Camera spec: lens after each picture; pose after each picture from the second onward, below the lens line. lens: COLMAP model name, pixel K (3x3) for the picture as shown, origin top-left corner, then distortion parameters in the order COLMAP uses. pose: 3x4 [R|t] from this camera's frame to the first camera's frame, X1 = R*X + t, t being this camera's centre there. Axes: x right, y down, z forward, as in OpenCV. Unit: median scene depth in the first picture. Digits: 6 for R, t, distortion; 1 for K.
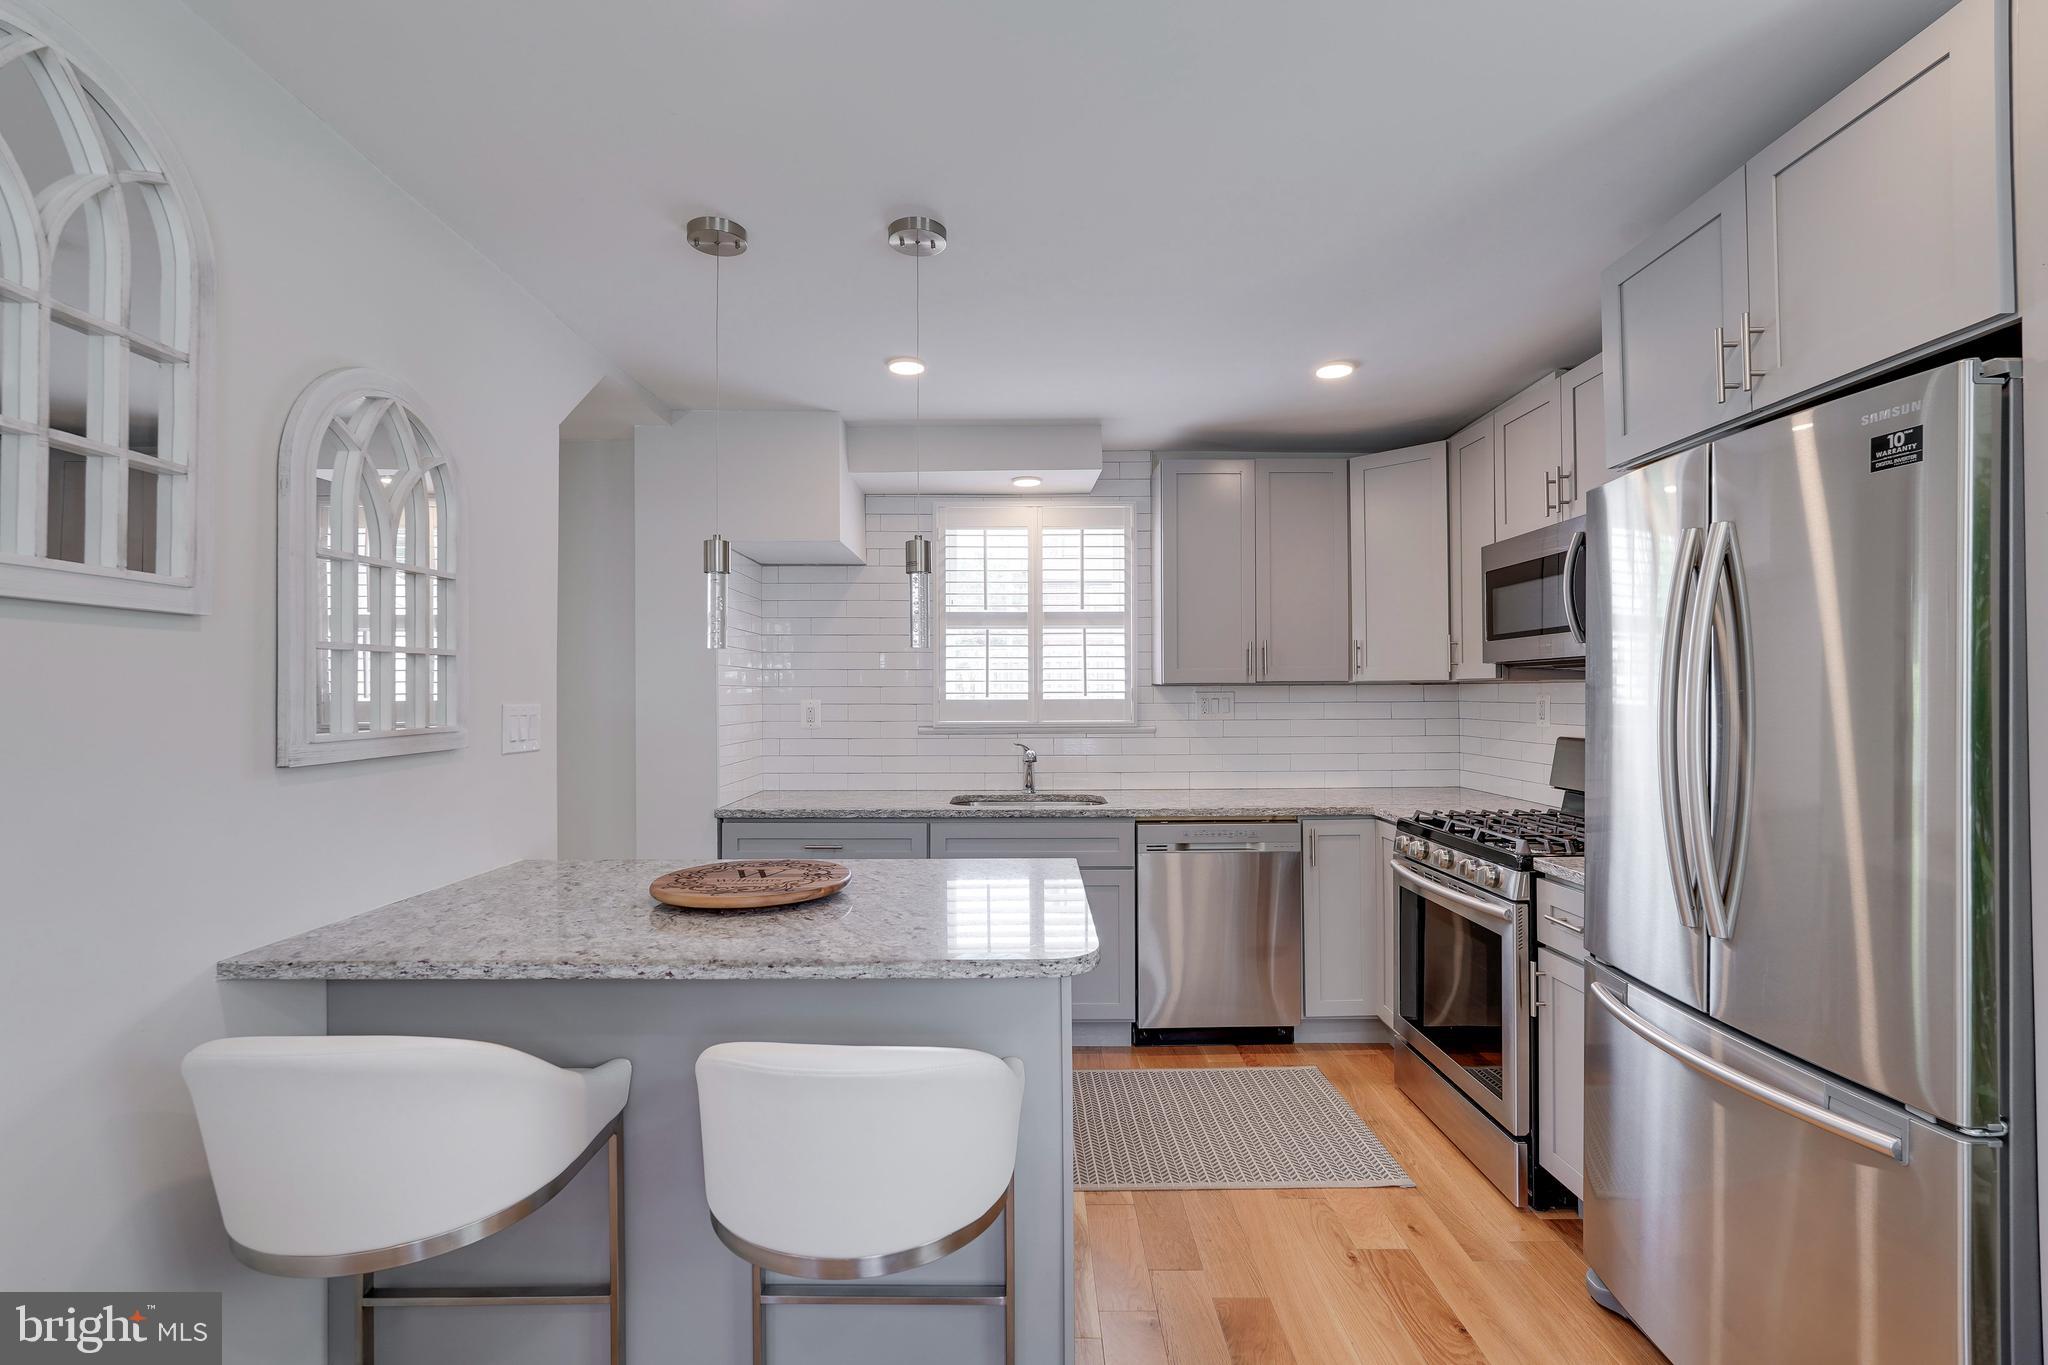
lens RADIAL K [[906.4, 0, 1025.2], [0, 906.4, 683.7], [0, 0, 1]] dist [-0.010856, 0.007487]
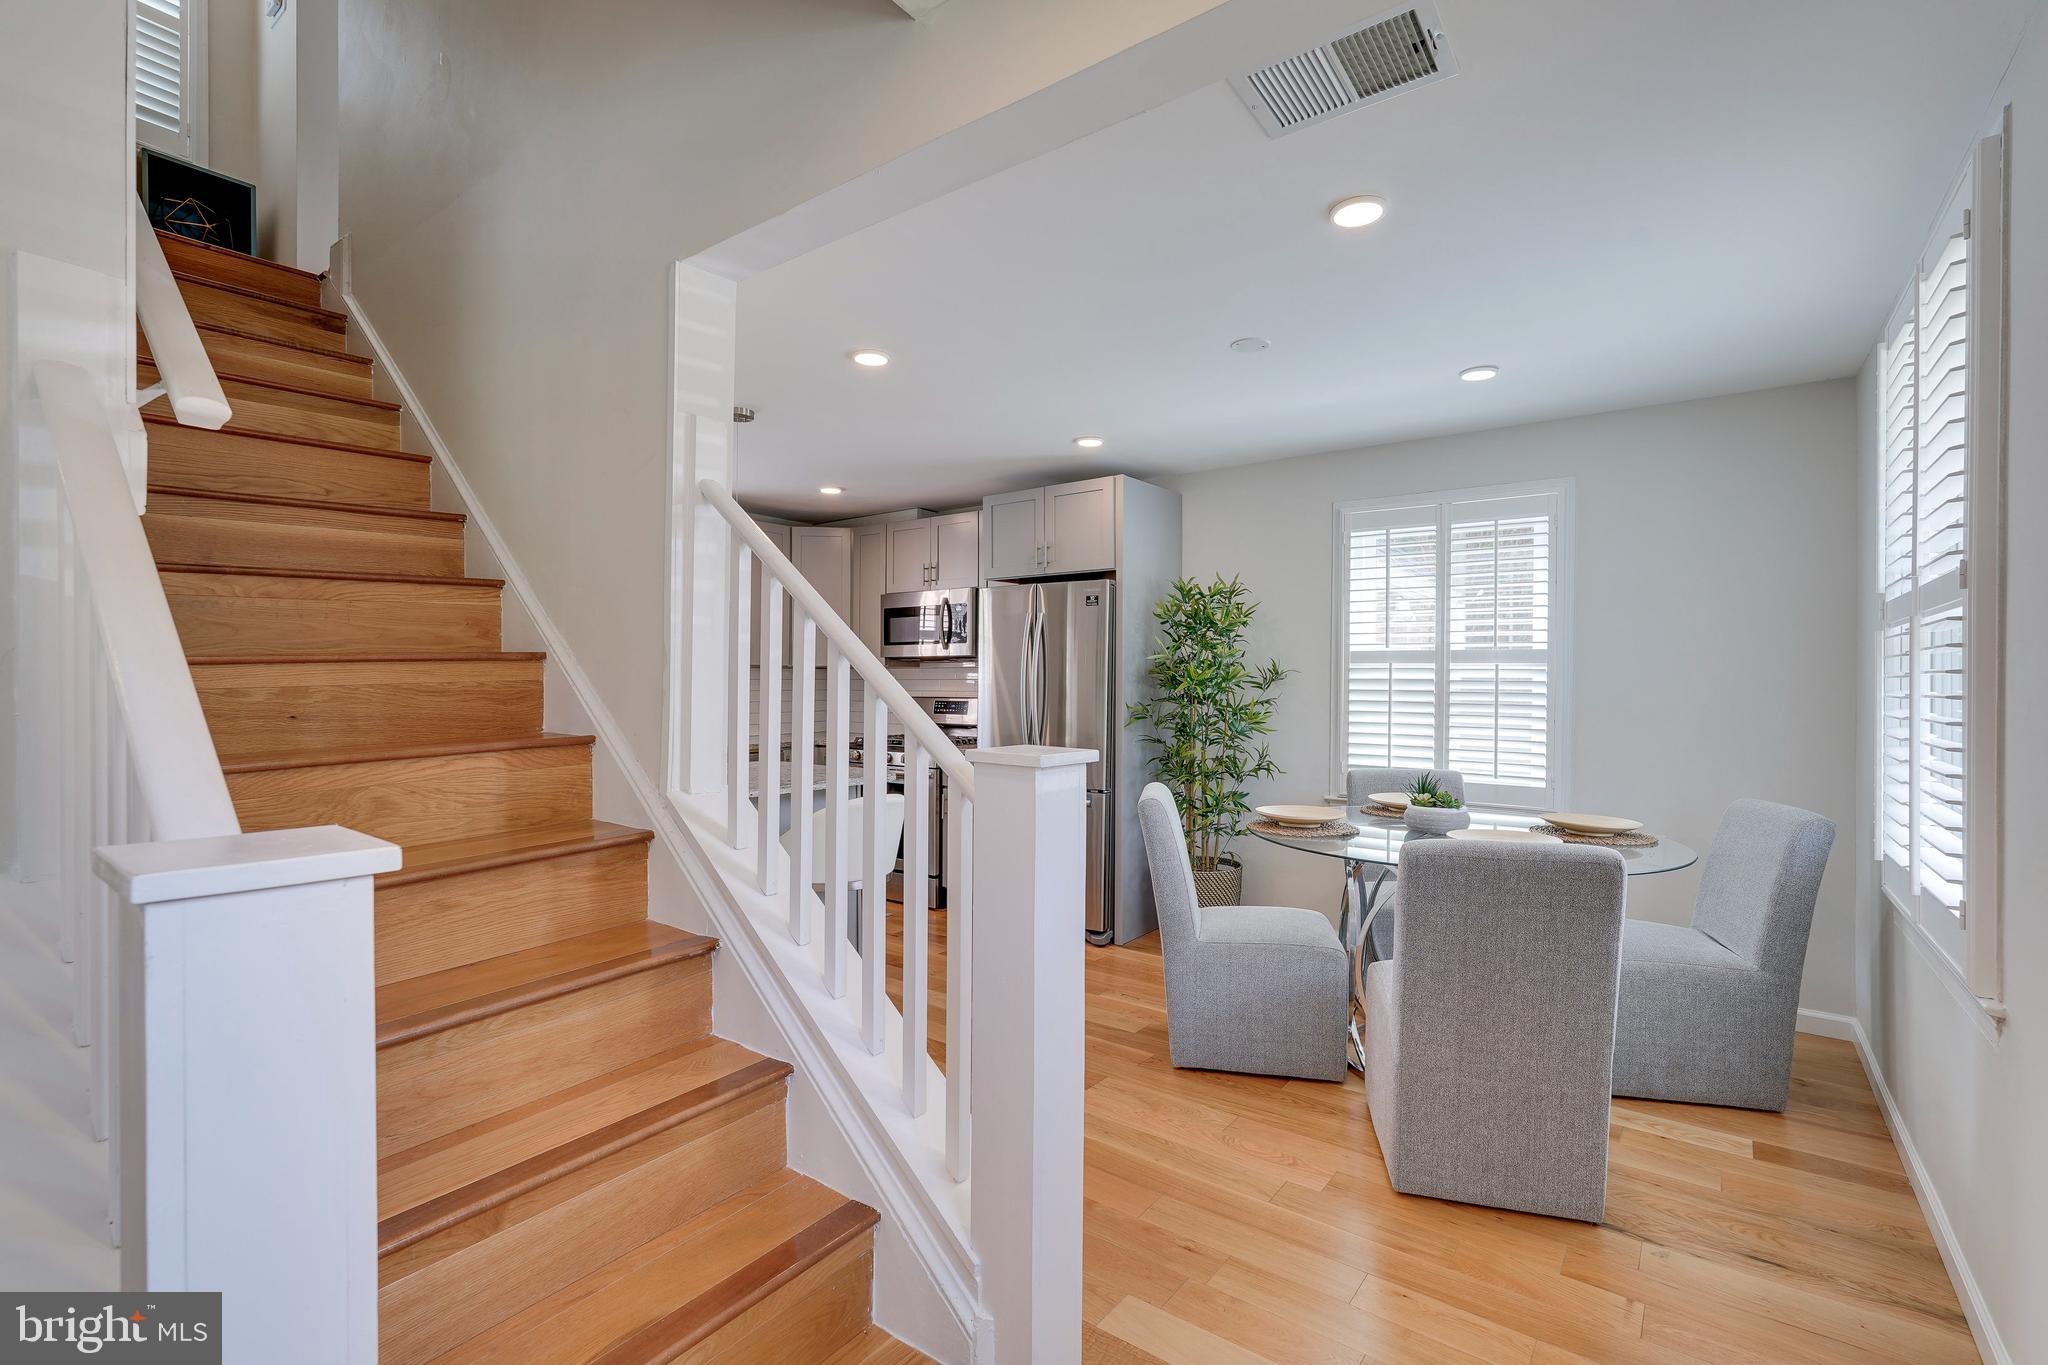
lens RADIAL K [[906.4, 0, 1034.3], [0, 906.4, 685.9], [0, 0, 1]] dist [-0.010856, 0.007487]
pose [[0.610953, 0.001316, 0.791666, -0.660251], [-0.012704, 0.999886, 0.008142, 0.014212], [-0.791565, -0.015031, 0.610900, -0.325650]]
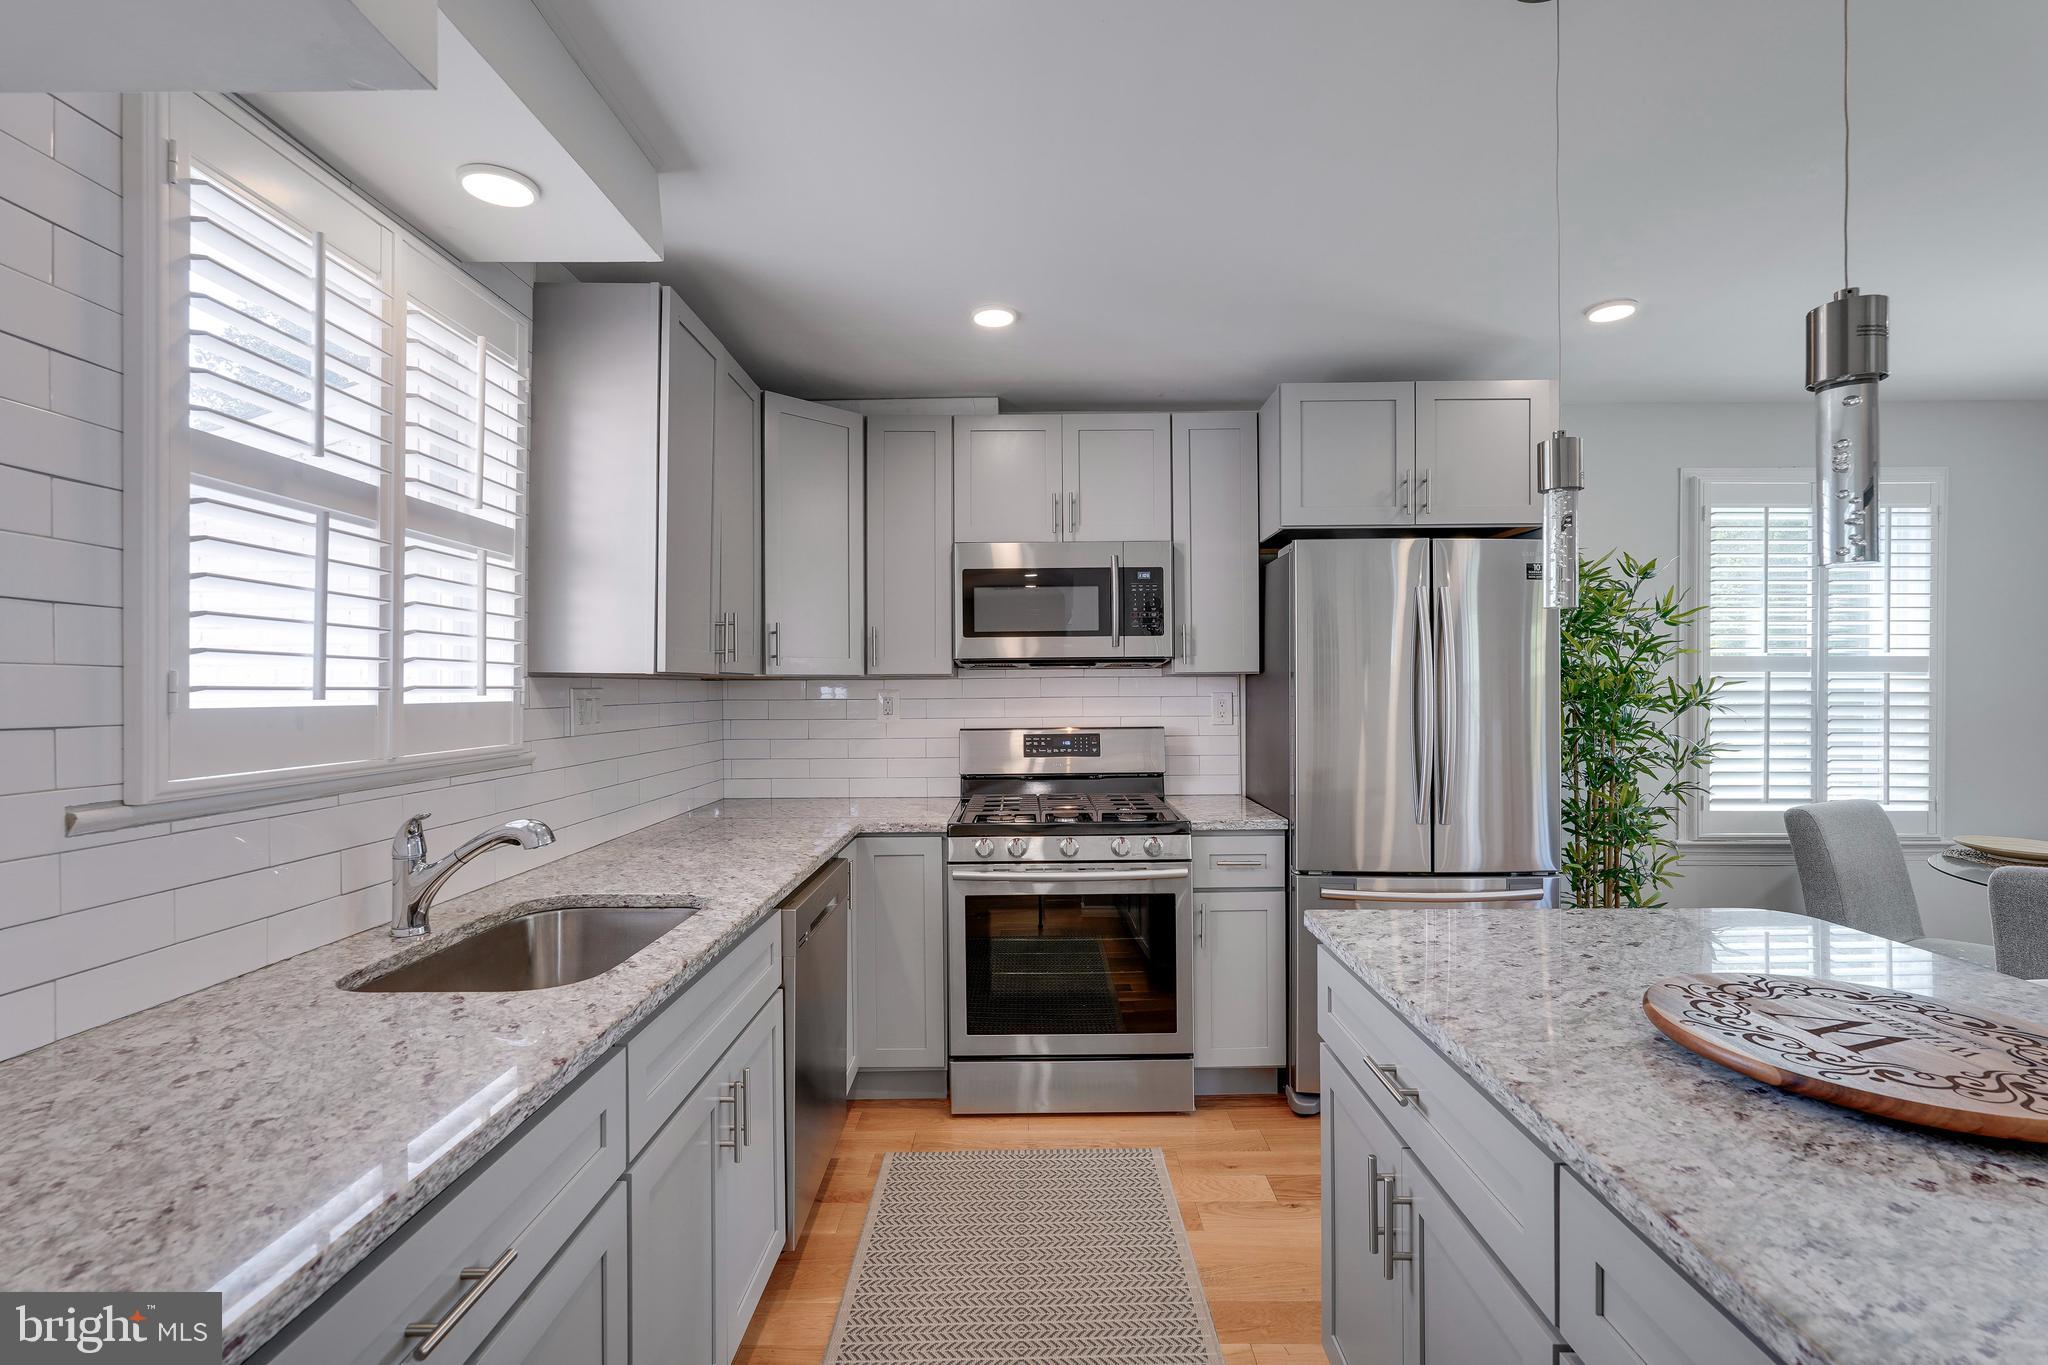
lens RADIAL K [[906.4, 0, 1019.0], [0, 906.4, 693.6], [0, 0, 1]] dist [-0.010856, 0.007487]
pose [[0.012823, -0.002287, 0.999915, -0.422127], [-0.002162, 0.999995, 0.002315, 0.011418], [-0.999915, -0.002192, 0.012818, 0.763915]]
